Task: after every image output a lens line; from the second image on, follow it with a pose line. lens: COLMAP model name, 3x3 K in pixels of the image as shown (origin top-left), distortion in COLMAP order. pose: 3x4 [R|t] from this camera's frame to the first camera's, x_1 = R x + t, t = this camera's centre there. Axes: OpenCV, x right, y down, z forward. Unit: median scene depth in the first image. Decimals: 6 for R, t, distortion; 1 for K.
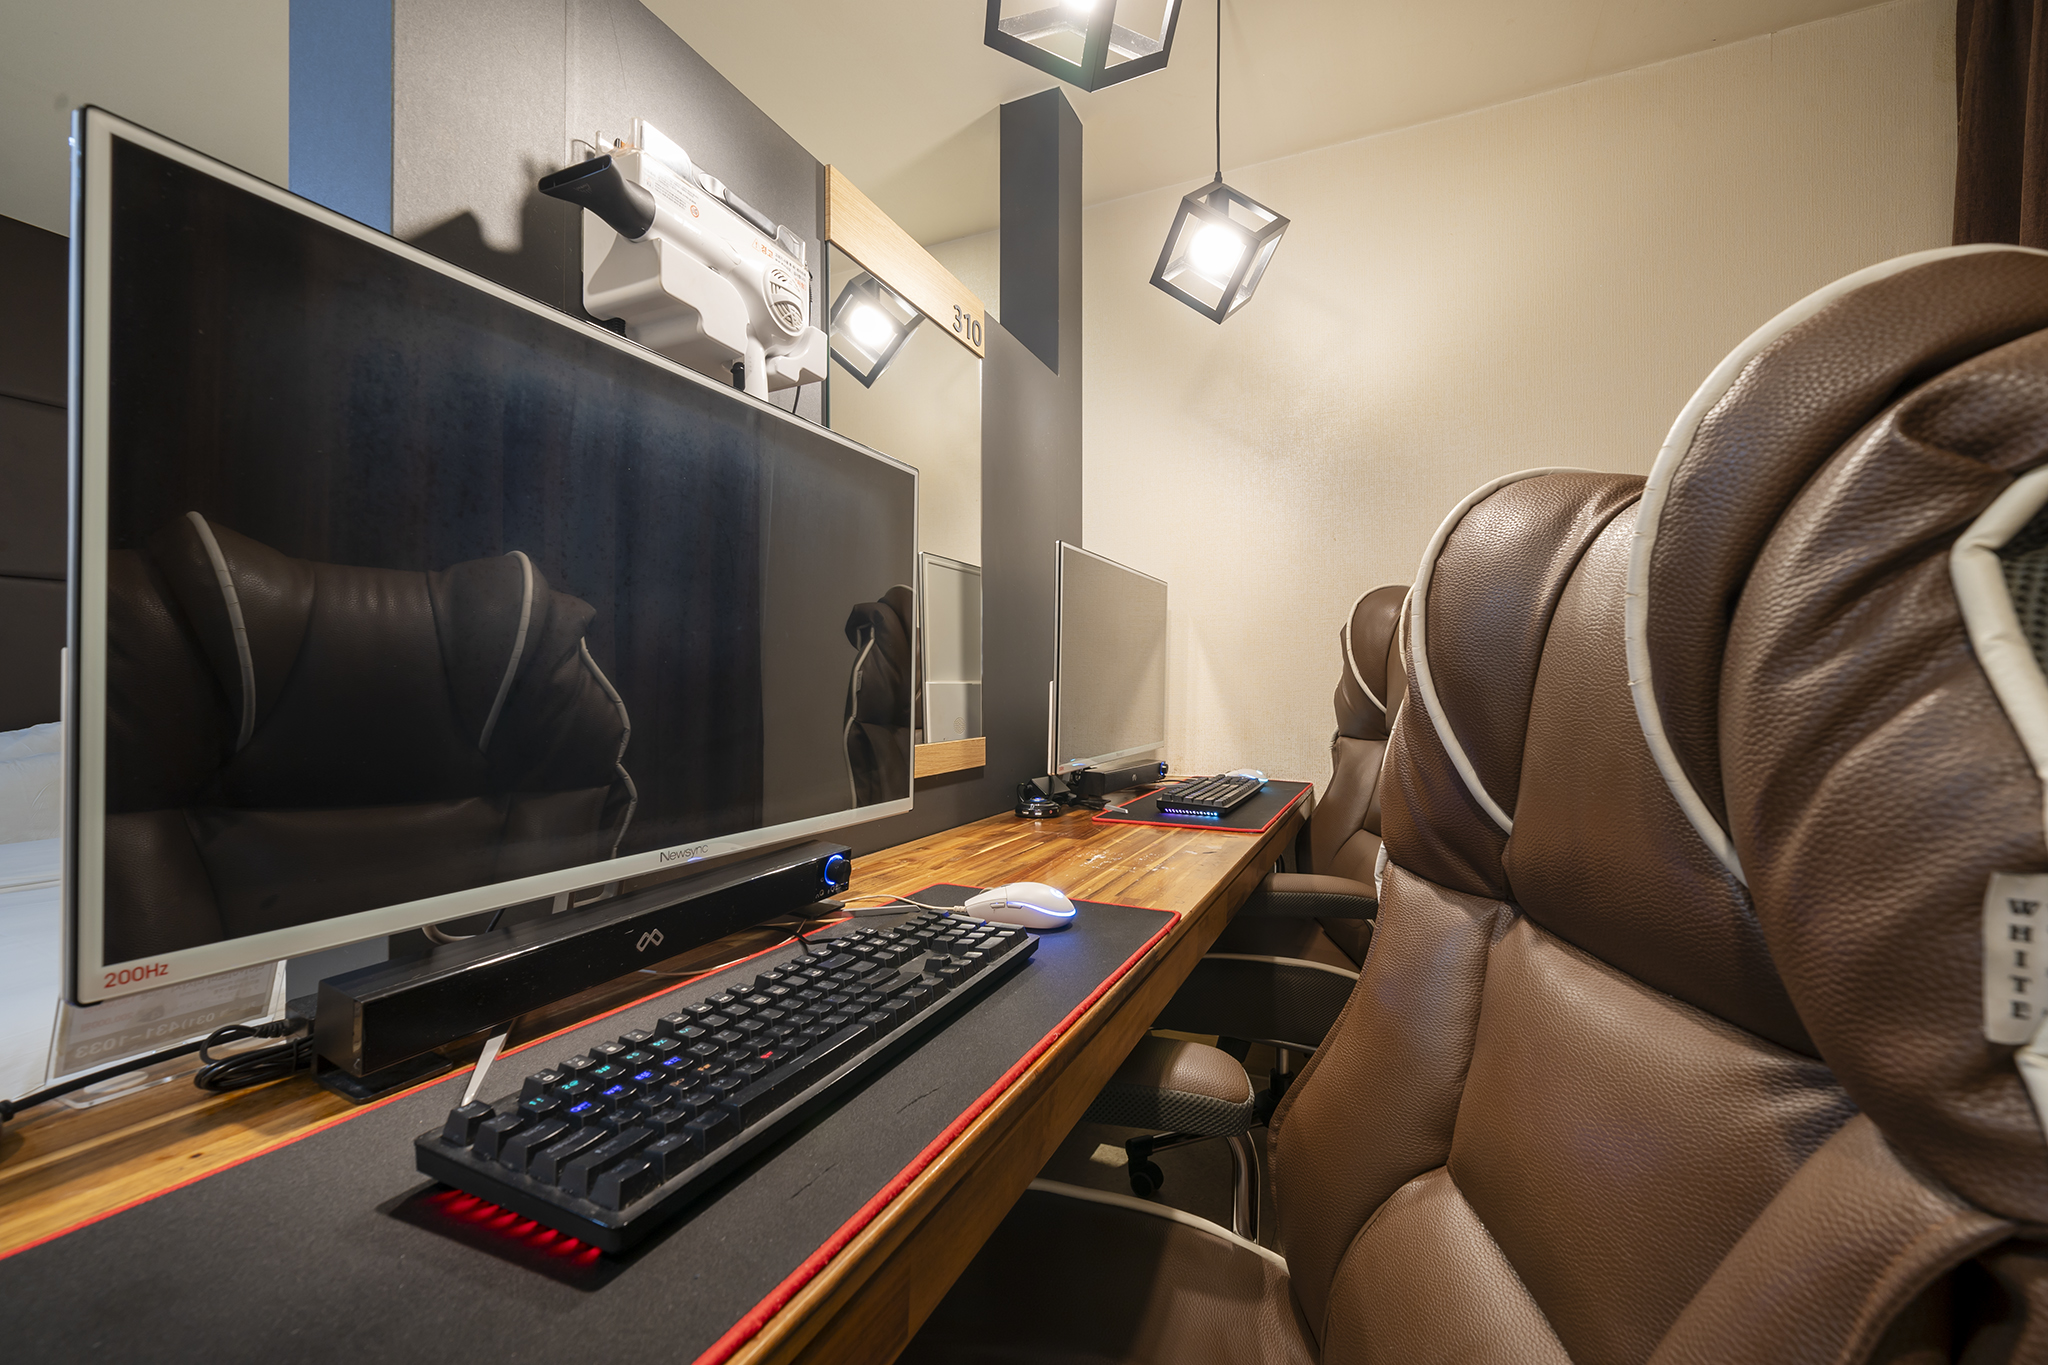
lens RADIAL K [[835.4, 0, 1023.9], [0, 835.4, 686.8], [0, 0, 1]] dist [-0.002626, -0.000276]
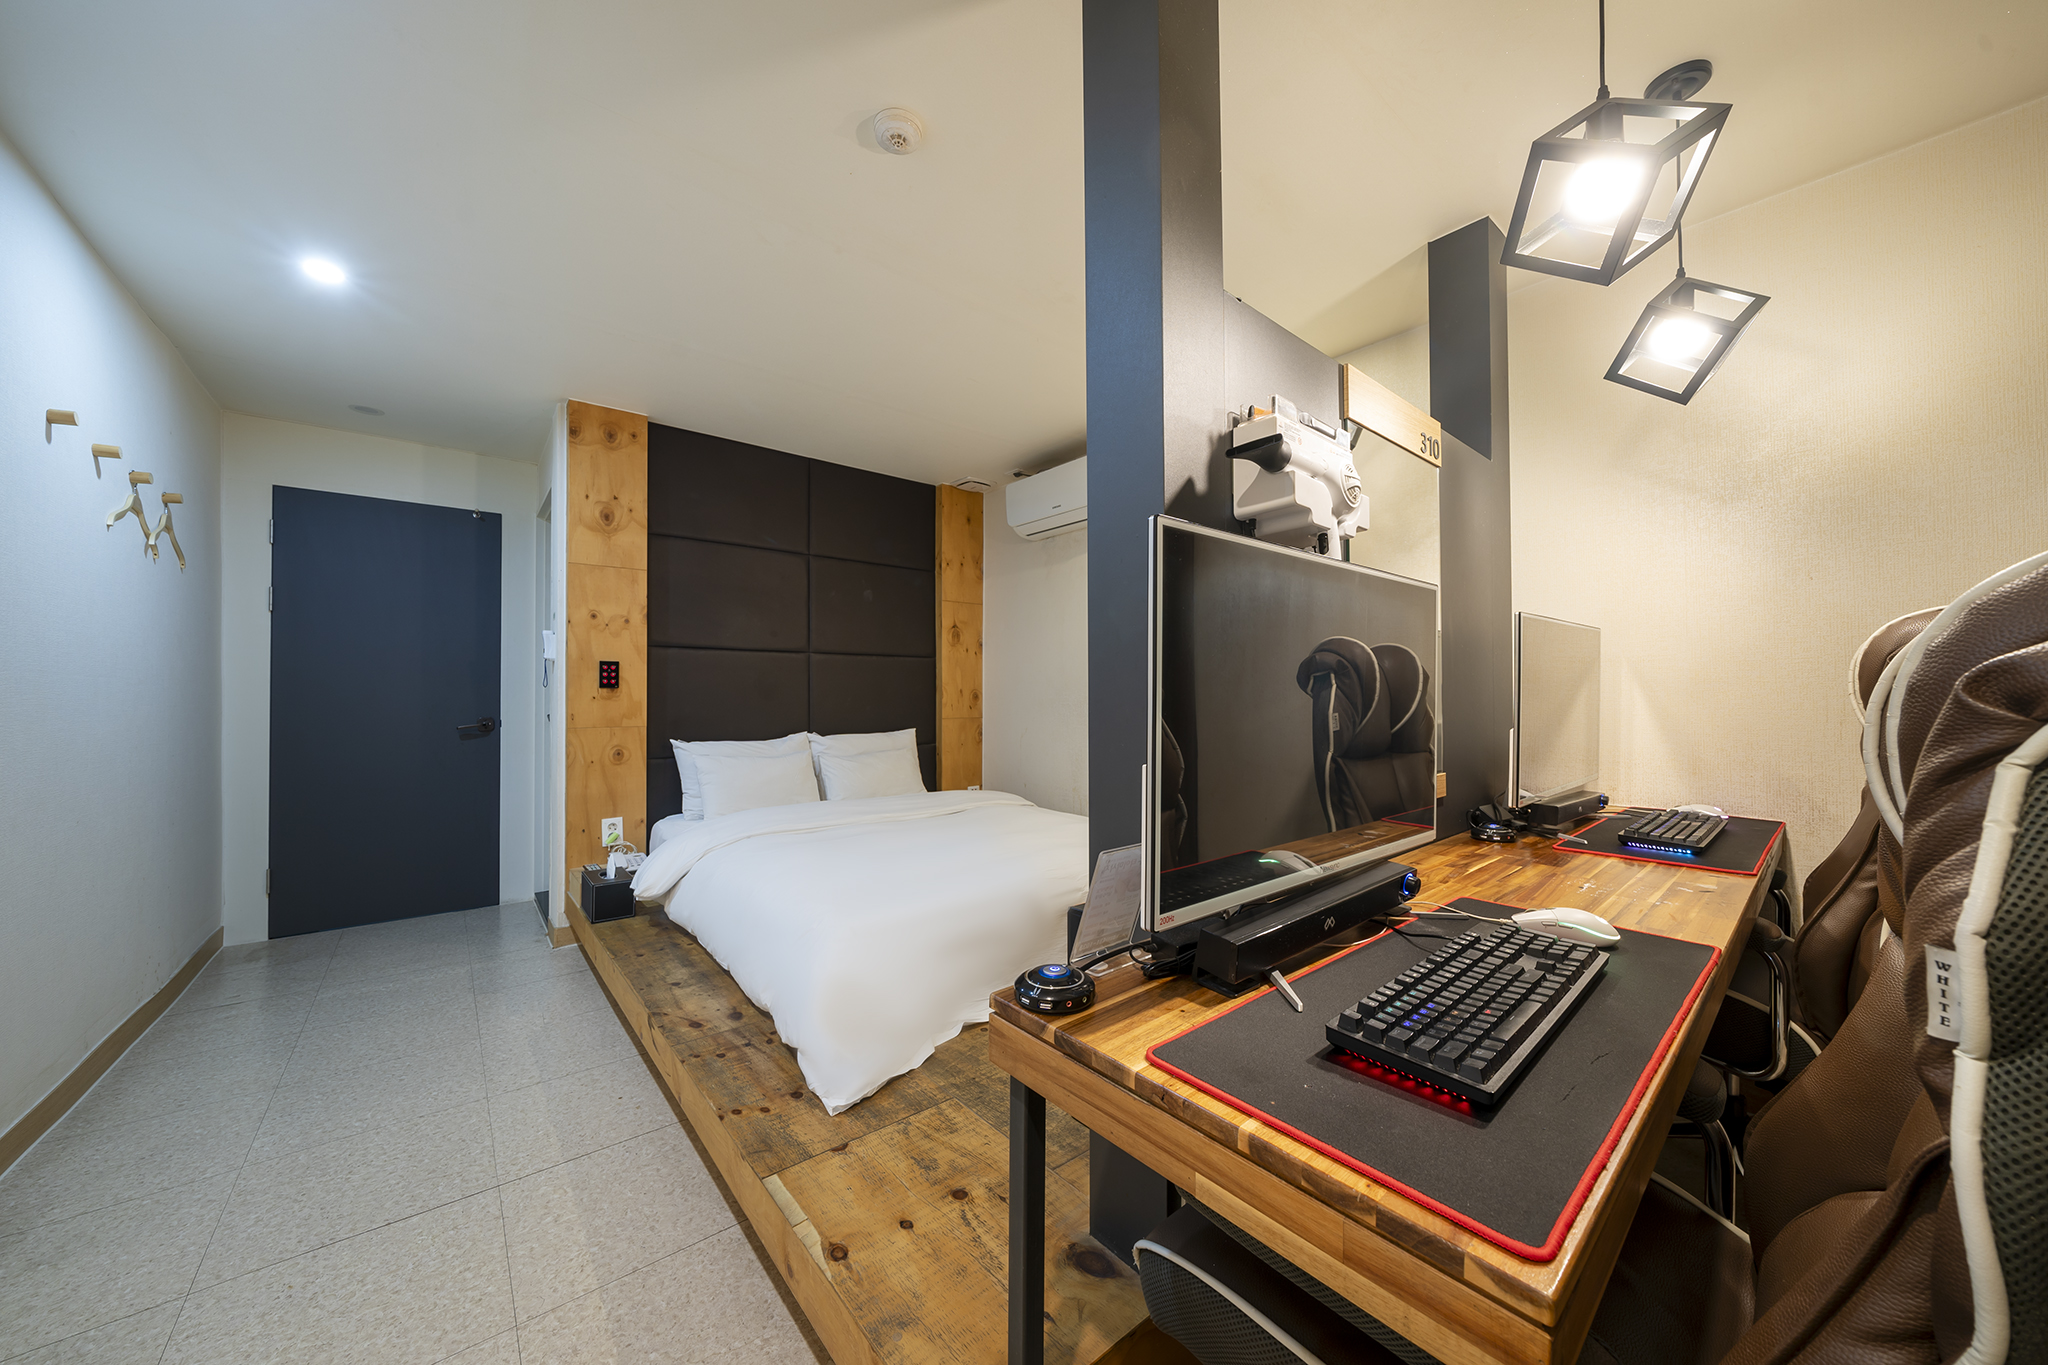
lens RADIAL K [[704.2, 0, 1025.5], [0, 704.2, 683.0], [0, 0, 1]] dist [-0.002637, -0.000185]
pose [[0.906333, -0.011235, -0.422414, -0.304255], [0.005023, 0.999862, -0.015817, -0.106958], [0.422534, 0.012213, 0.906265, -0.366764]]
